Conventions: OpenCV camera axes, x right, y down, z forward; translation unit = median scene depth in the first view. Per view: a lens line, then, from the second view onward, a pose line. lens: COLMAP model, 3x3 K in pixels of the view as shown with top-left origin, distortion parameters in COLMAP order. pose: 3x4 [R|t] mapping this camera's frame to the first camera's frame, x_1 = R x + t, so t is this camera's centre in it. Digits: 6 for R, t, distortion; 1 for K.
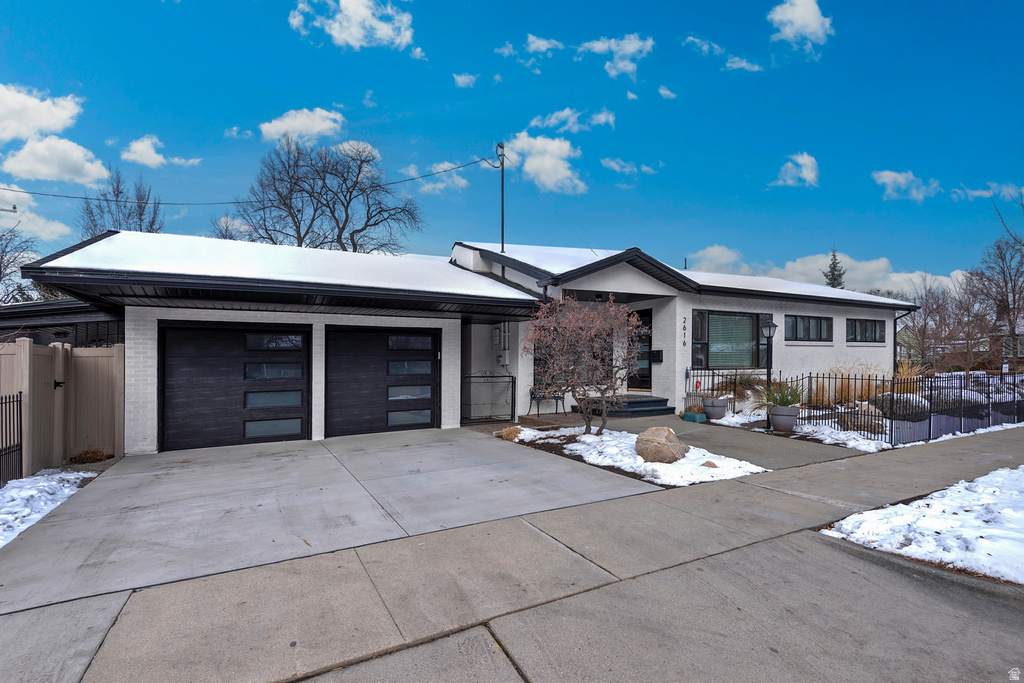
lens RADIAL K [[493.3, 0, 510.3], [0, 493.3, 347.0], [0, 0, 1]] dist [0.025159, -0.002895]
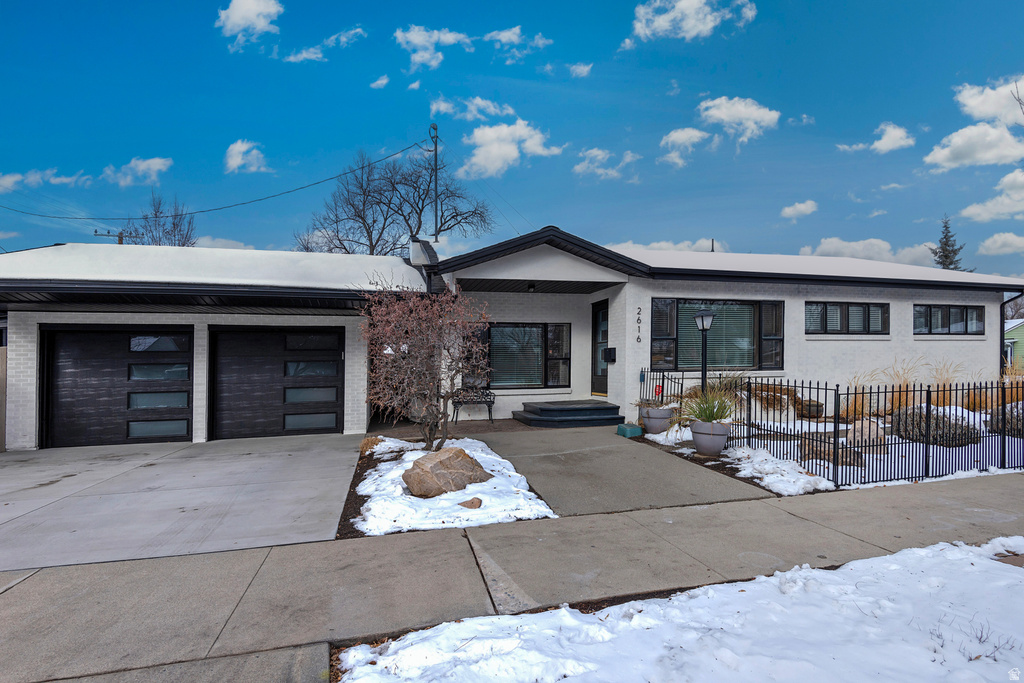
lens RADIAL K [[480.1, 0, 511.7], [0, 480.1, 345.8], [0, 0, 1]] dist [0.004680, 0.000566]
pose [[0.968822, -0.009228, -0.247587, 0.437427], [0.009296, 0.999956, -0.000893, 0.002716], [0.247584, -0.001437, 0.968865, 0.221630]]
